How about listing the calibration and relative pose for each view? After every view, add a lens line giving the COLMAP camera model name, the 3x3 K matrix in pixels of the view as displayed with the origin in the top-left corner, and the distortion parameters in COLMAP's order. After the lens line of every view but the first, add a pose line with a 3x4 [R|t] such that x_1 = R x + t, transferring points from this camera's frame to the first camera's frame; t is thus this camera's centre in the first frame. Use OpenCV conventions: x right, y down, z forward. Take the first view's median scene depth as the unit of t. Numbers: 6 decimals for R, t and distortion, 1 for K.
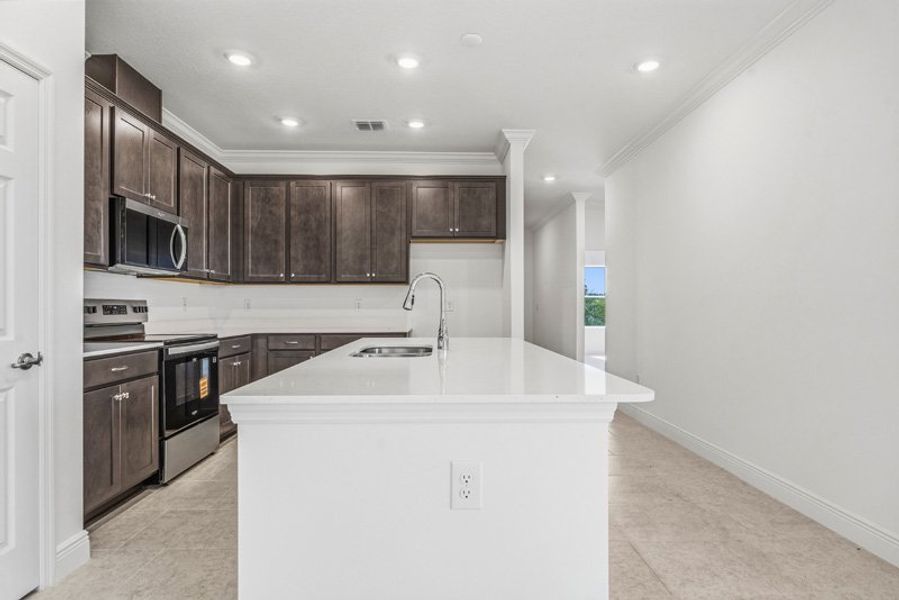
lens RADIAL K [[475.9, 0, 450.6], [0, 475.9, 303.3], [0, 0, 1]] dist [-0.001606, -0.000142]
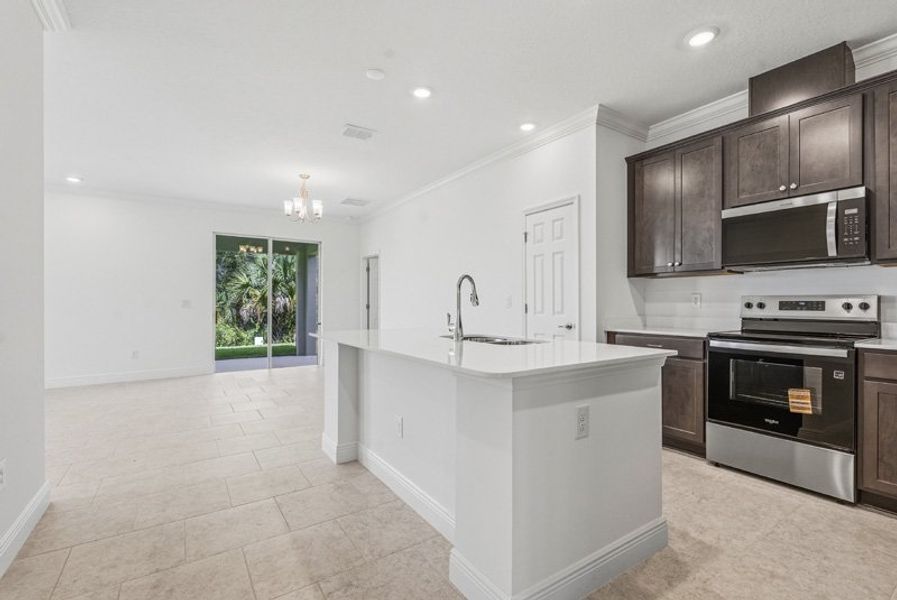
lens RADIAL K [[405.0, 0, 451.1], [0, 405.0, 302.9], [0, 0, 1]] dist [-0.003556, -0.000445]
pose [[-0.846934, 0.001654, -0.531695, 0.262117], [0.005640, 0.999967, -0.005873, 0.005892], [0.531668, -0.007972, -0.846915, 0.929701]]
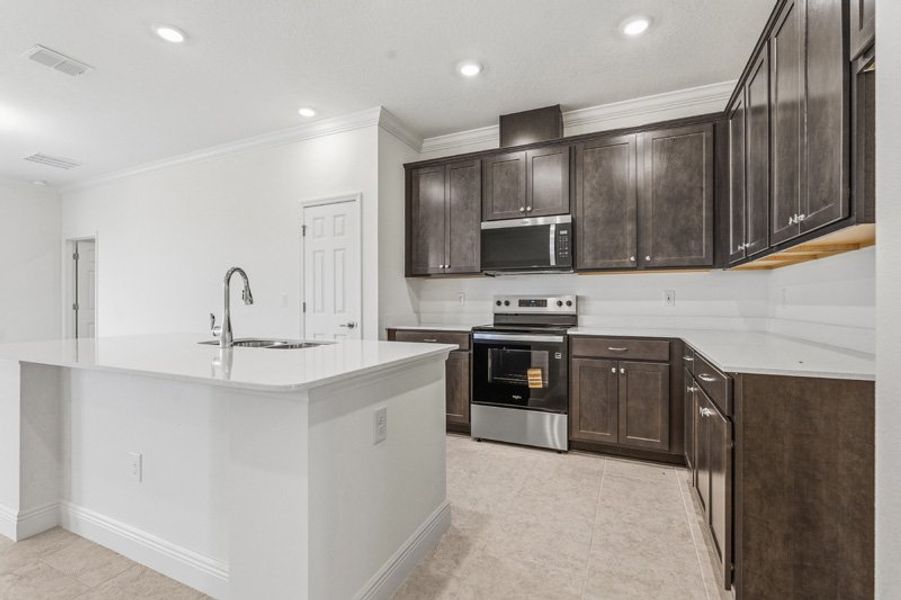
lens RADIAL K [[400.6, 0, 452.2], [0, 400.6, 301.0], [0, 0, 1]] dist [-0.004858, -0.000203]
pose [[-0.438693, 0.001119, -0.898636, 0.252616], [0.008734, 0.999957, -0.003019, 0.006198], [0.898595, -0.009173, -0.438684, 0.894647]]
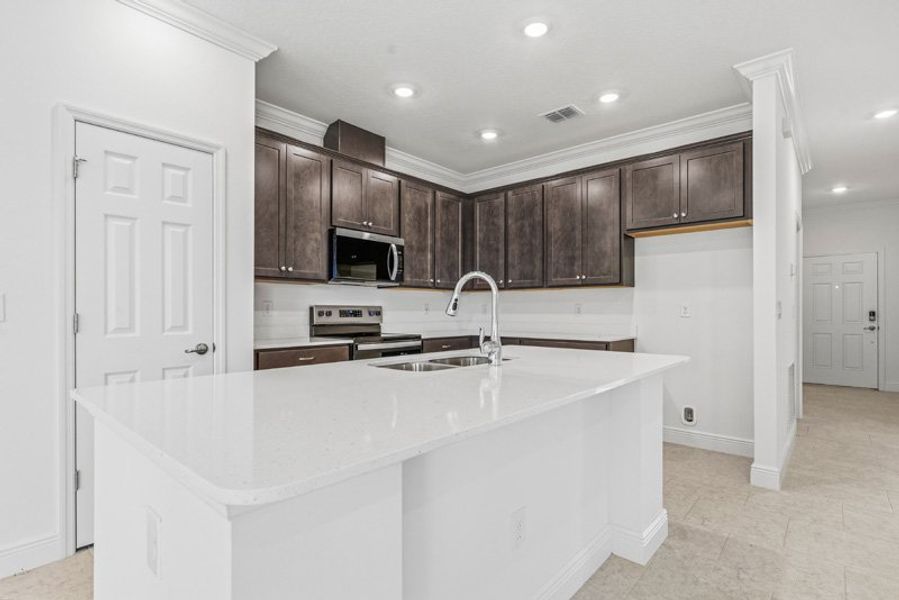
lens RADIAL K [[440.5, 0, 449.7], [0, 440.5, 308.5], [0, 0, 1]] dist [-0.002682, 0.000080]
pose [[0.733736, -0.001034, -0.679434, 0.225857], [0.001900, 0.999998, 0.000530, -0.000195], [0.679432, -0.001680, 0.733736, 0.204231]]
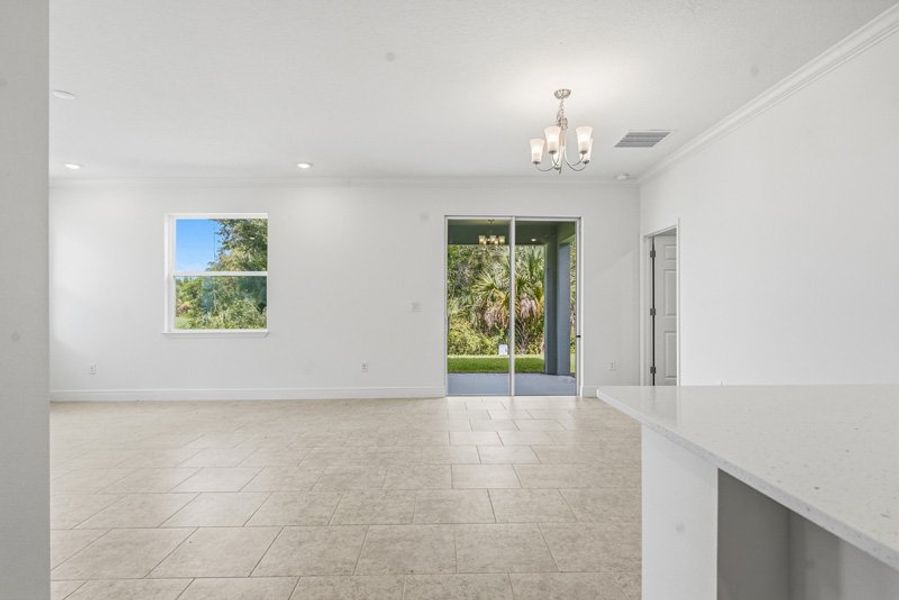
lens RADIAL K [[448.6, 0, 451.3], [0, 448.6, 307.0], [0, 0, 1]] dist [-0.003531, -0.000375]
pose [[-0.999985, 0.003323, 0.004354, 0.192464], [0.003295, 0.999974, -0.006423, 0.002508], [-0.004375, -0.006409, -0.999970, 0.517259]]
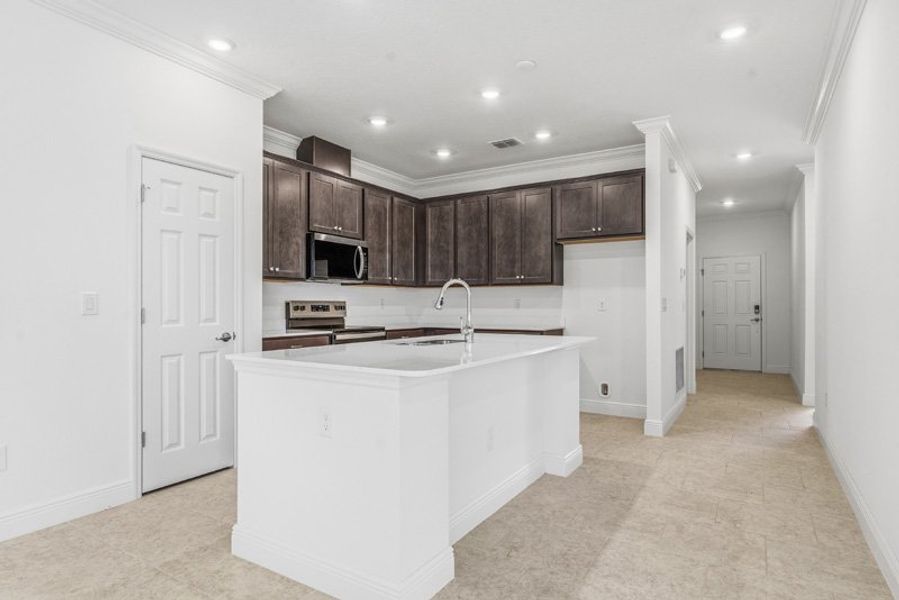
lens RADIAL K [[495.3, 0, 449.4], [0, 495.3, 303.5], [0, 0, 1]] dist [-0.003077, -0.000702]
pose [[0.833524, -0.000270, -0.552484, 0.325221], [0.002048, 0.999995, 0.002601, -0.002644], [0.552480, -0.003300, 0.833520, -0.034397]]
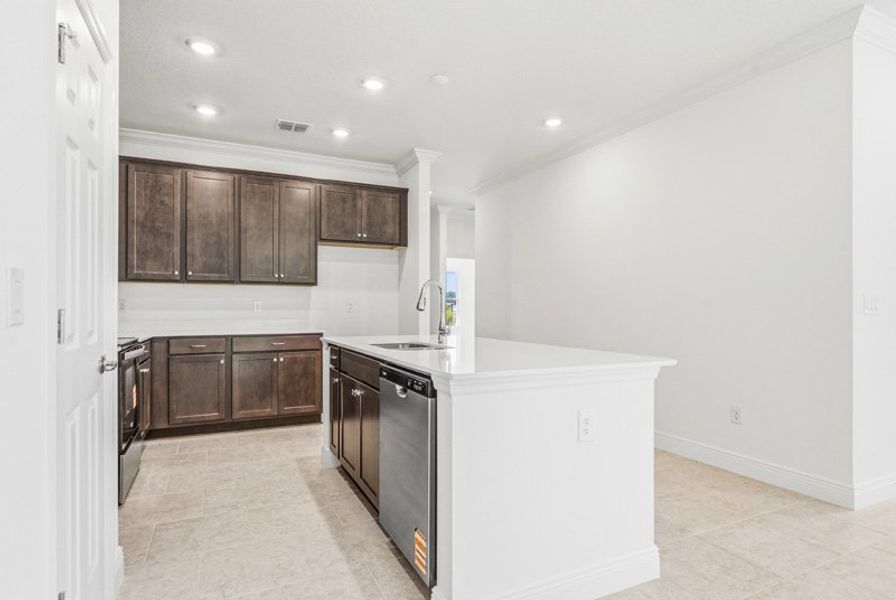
lens RADIAL K [[481.5, 0, 450.1], [0, 481.5, 308.0], [0, 0, 1]] dist [-0.002163, -0.000474]
pose [[0.911417, 0.002608, 0.411476, -0.255765], [-0.005485, 0.999968, 0.005812, 0.000057], [-0.411448, -0.007554, 0.911402, -0.056185]]
